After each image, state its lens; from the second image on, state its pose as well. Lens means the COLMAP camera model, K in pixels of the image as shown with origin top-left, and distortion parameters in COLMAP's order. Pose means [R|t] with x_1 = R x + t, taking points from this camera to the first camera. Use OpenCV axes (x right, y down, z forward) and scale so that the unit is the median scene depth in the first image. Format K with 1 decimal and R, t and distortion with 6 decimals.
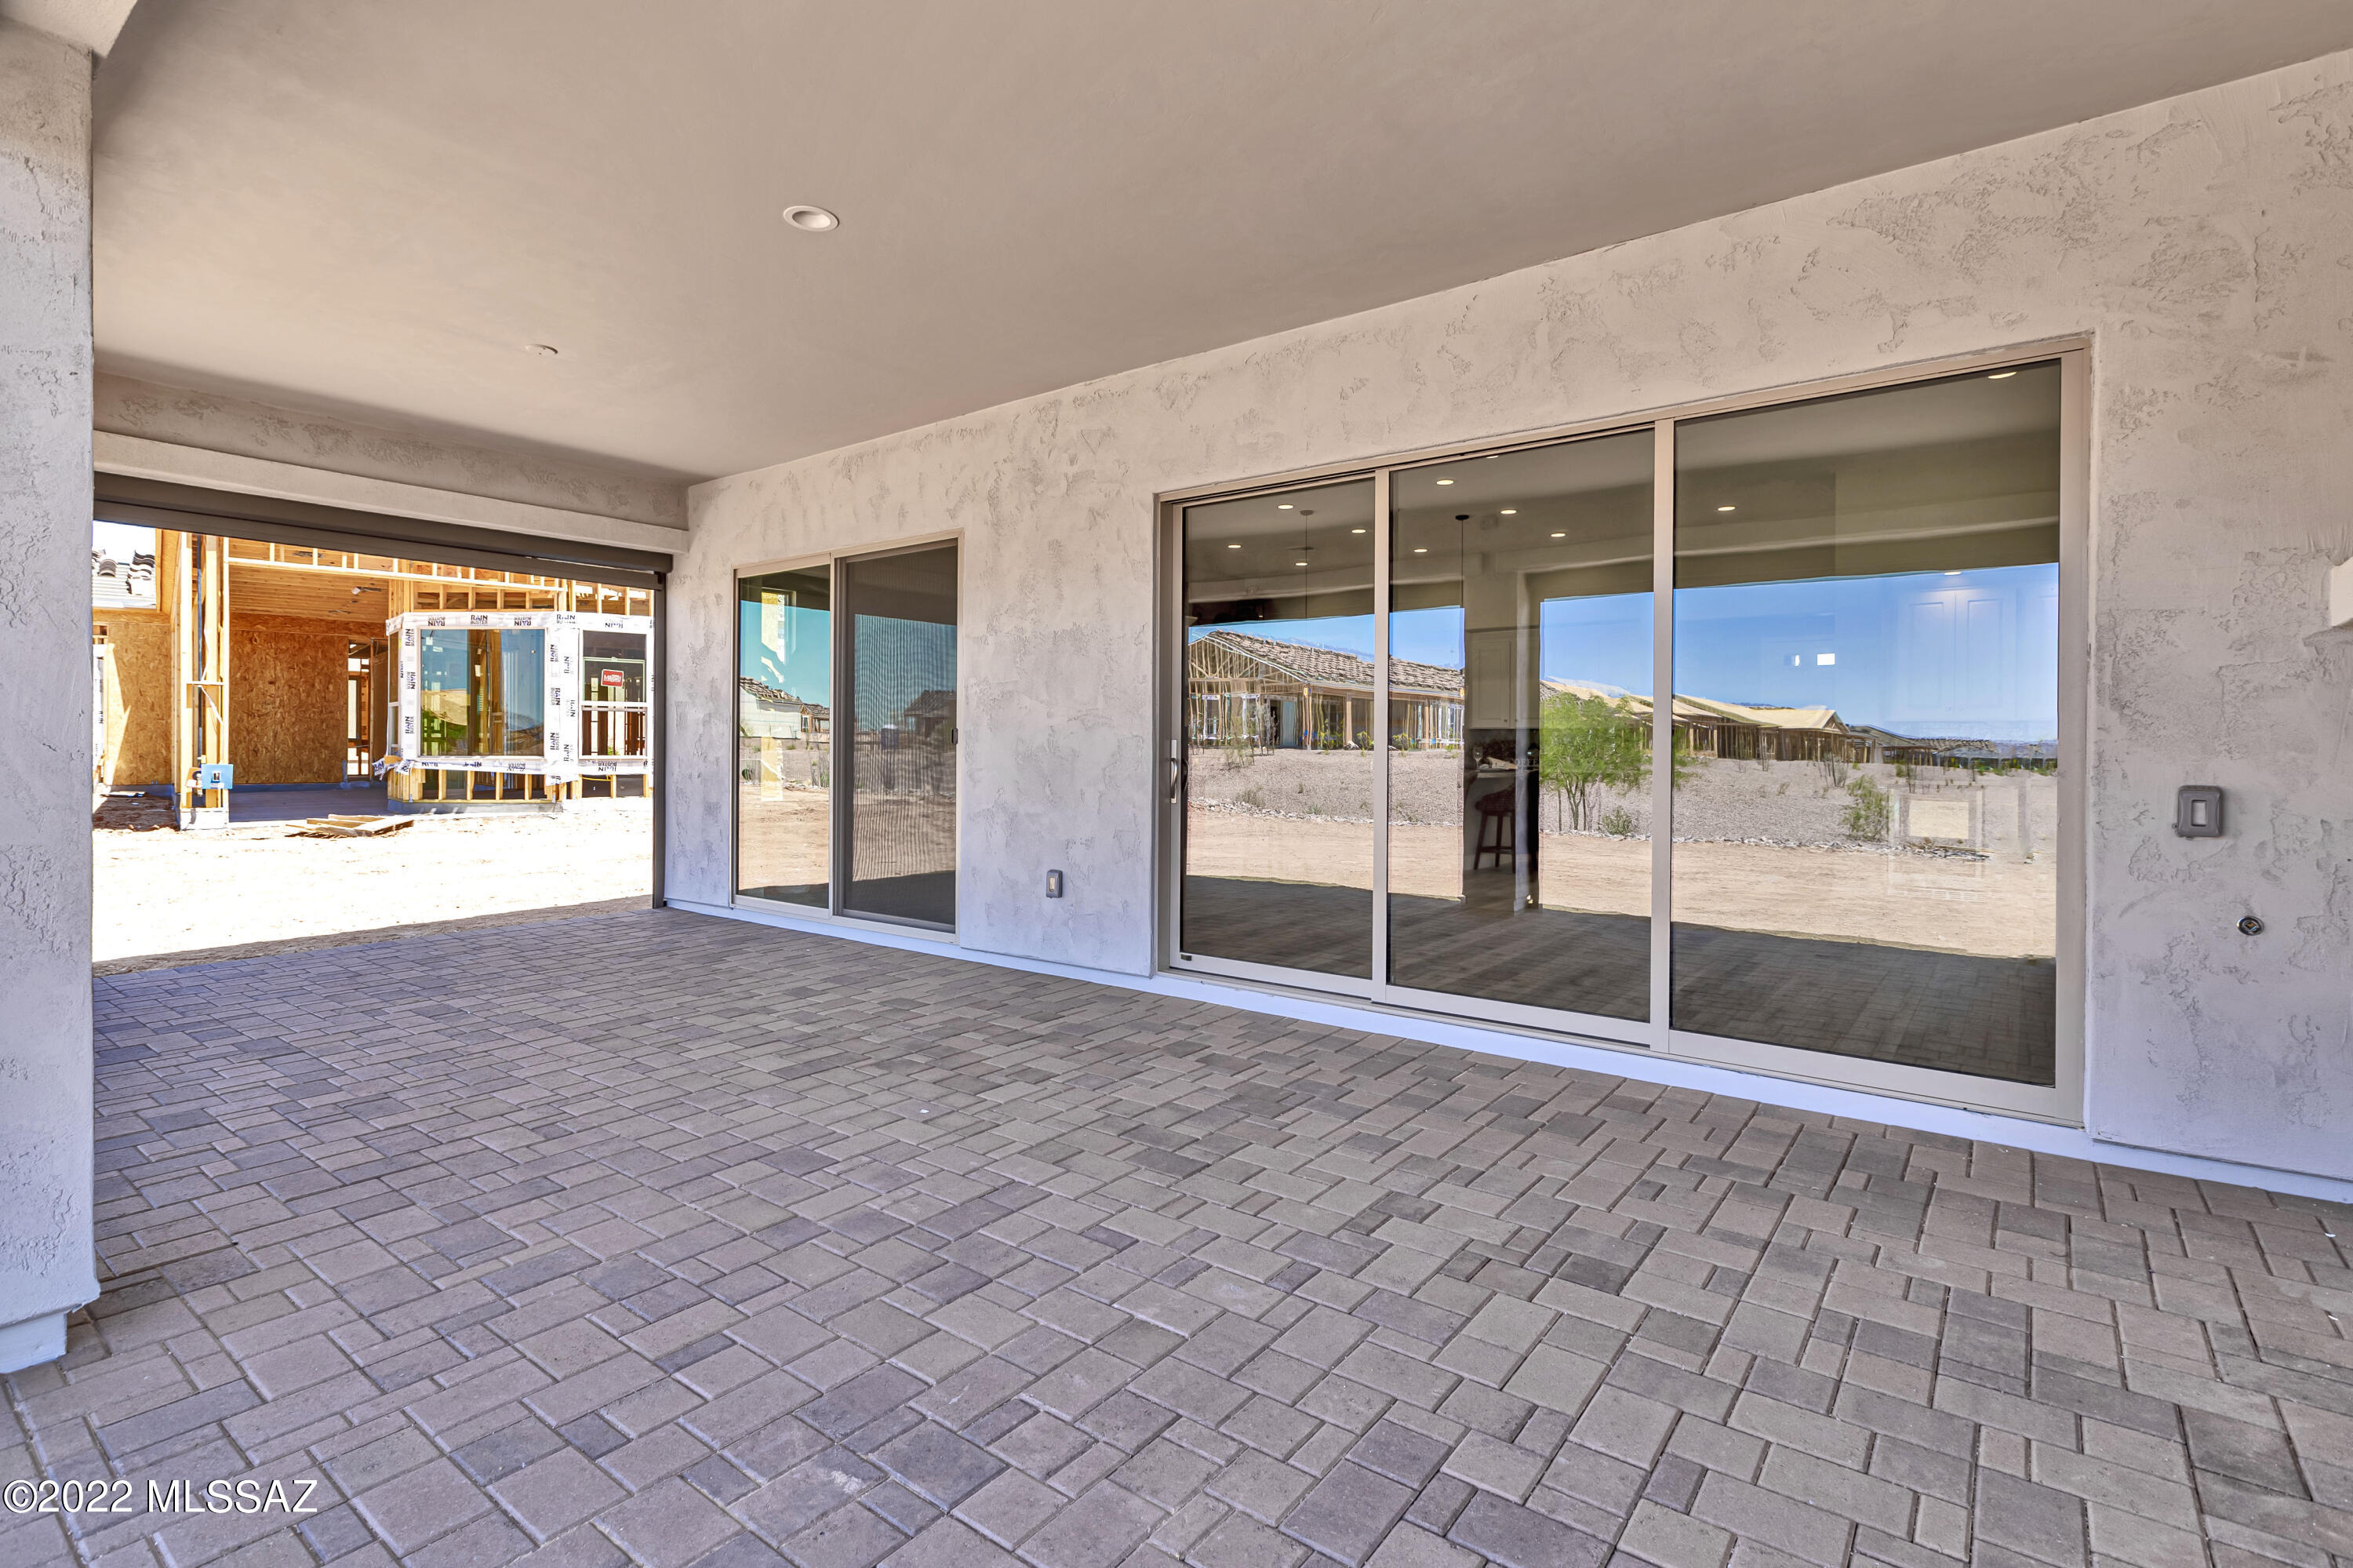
lens RADIAL K [[1084.2, 0, 1183.5], [0, 1084.2, 749.6], [0, 0, 1]] dist [0.000538, 0.000288]
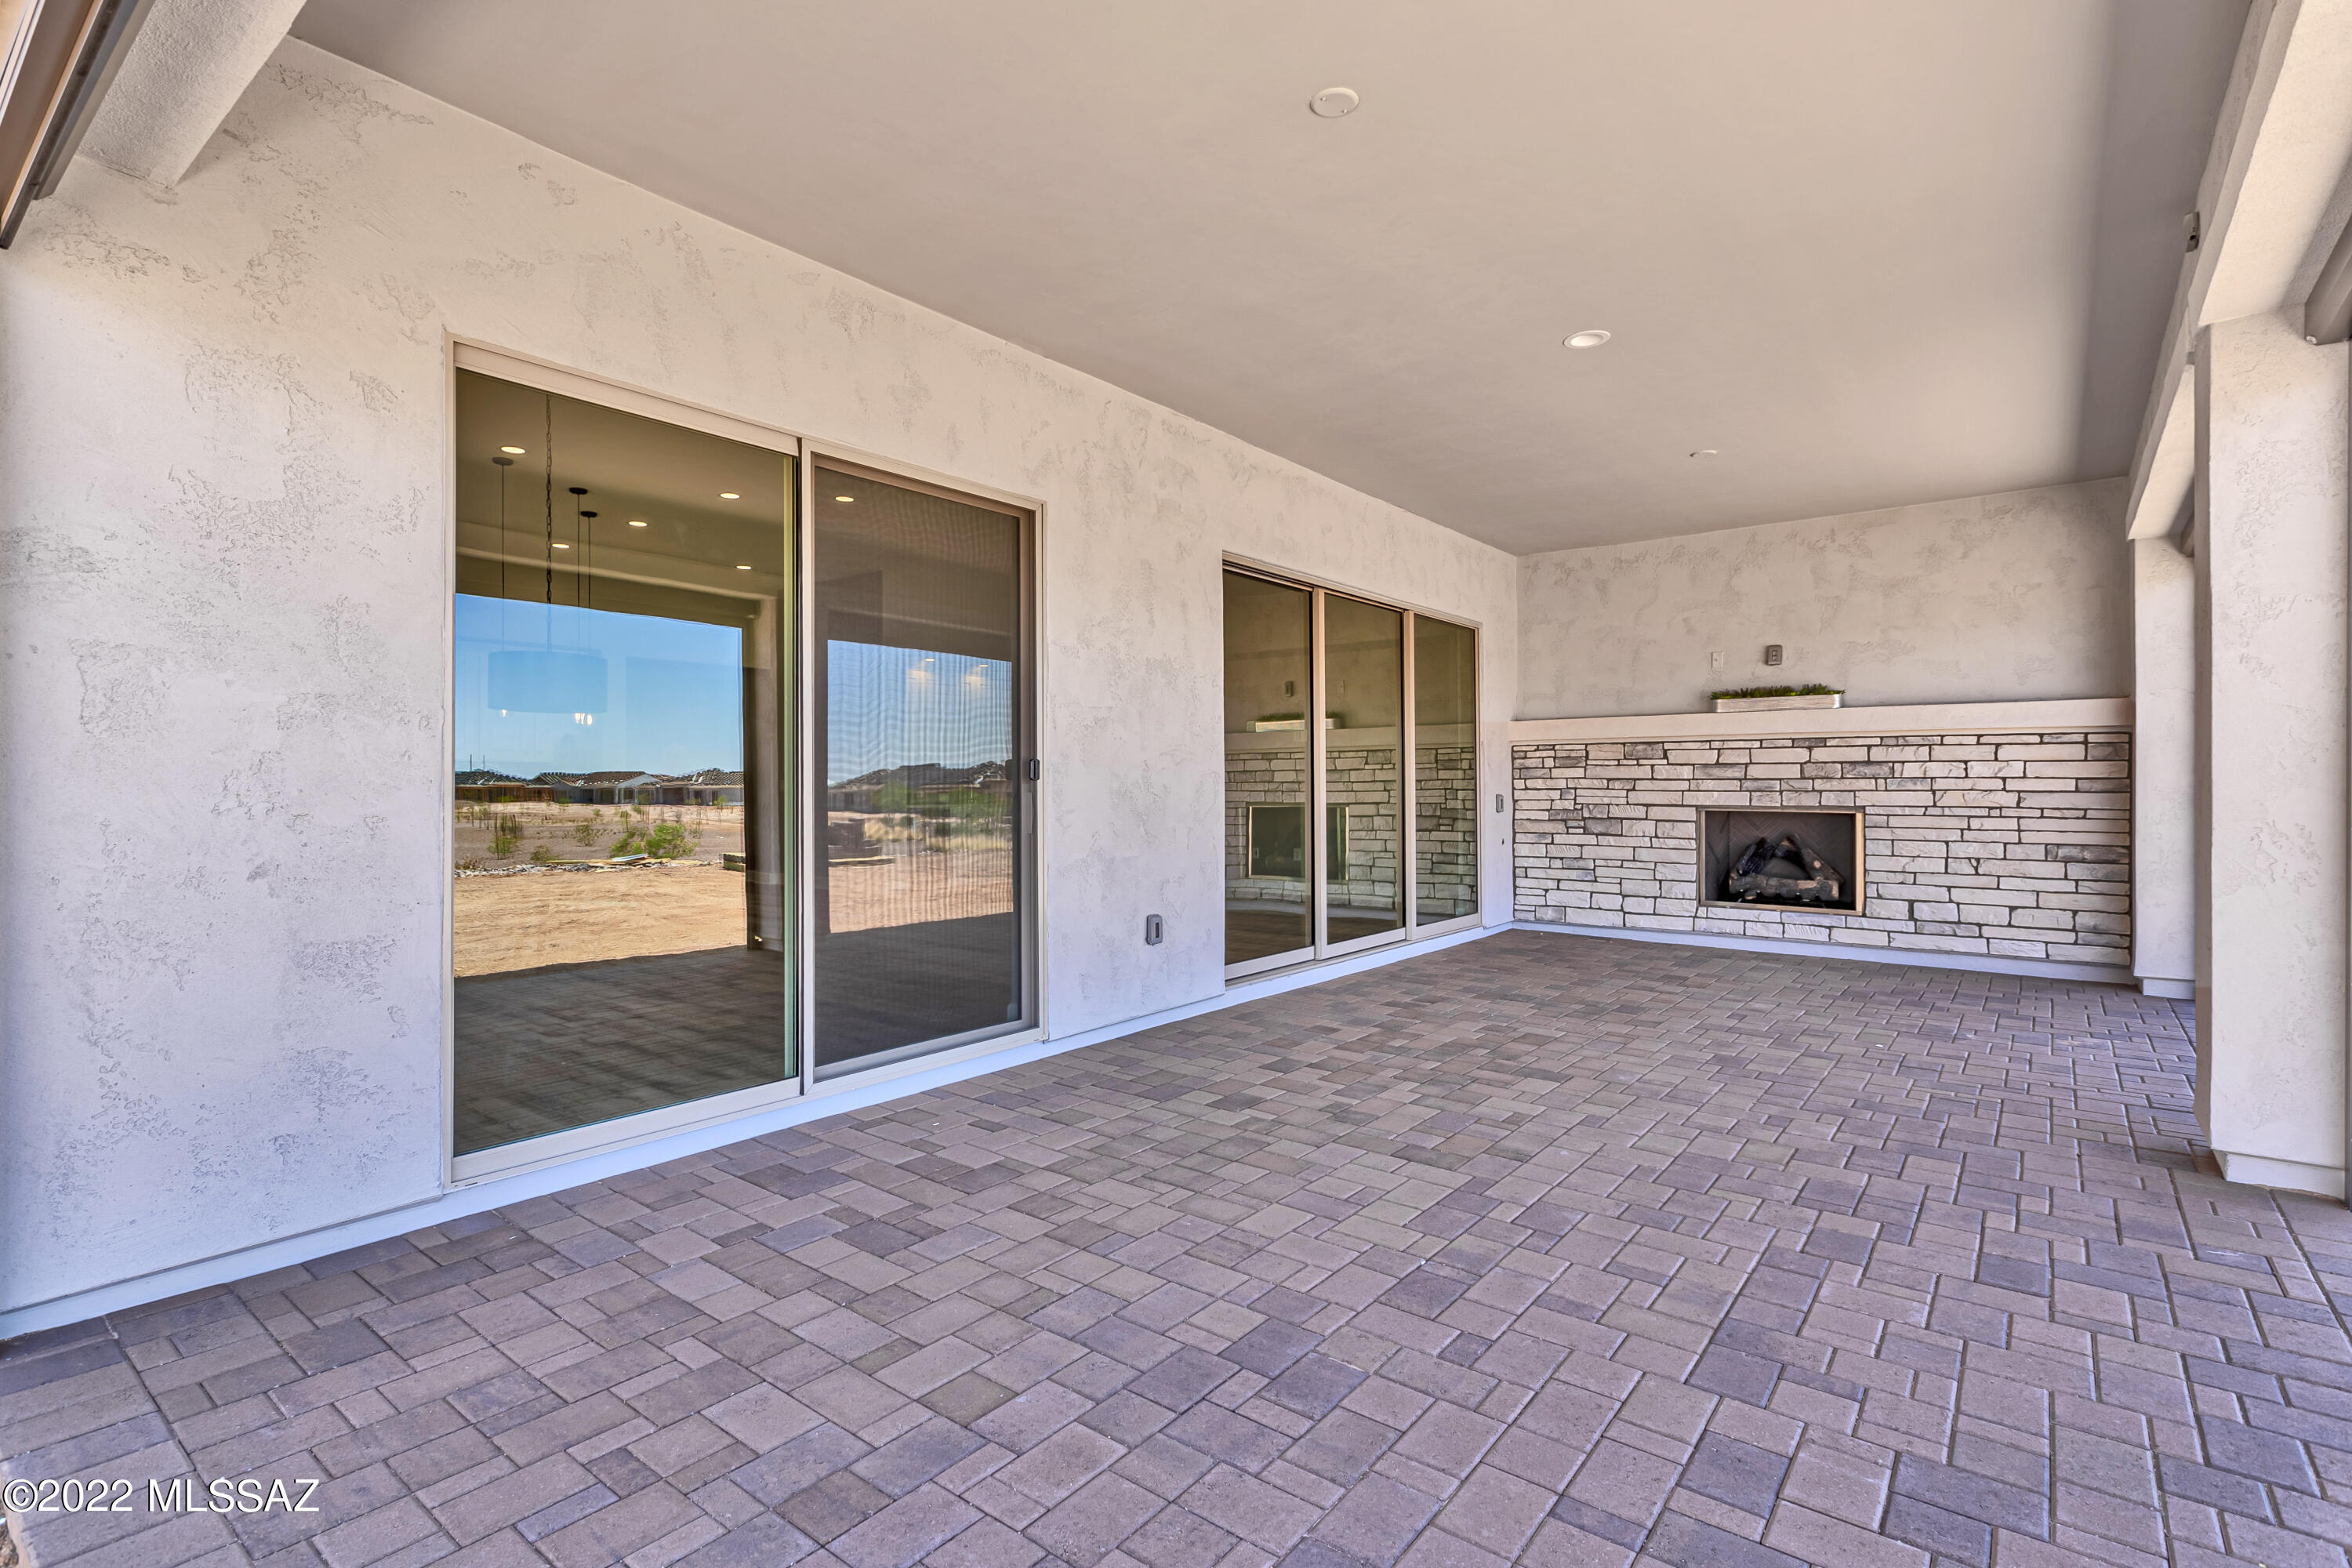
lens RADIAL K [[1060.0, 0, 1166.6], [0, 1060.0, 781.2], [0, 0, 1]] dist [0.001625, 0.000050]
pose [[0.066056, 0.000168, 0.997816, -1.014918], [0.006197, 0.999981, -0.000579, -0.003261], [-0.997797, 0.006222, 0.066053, 0.916400]]
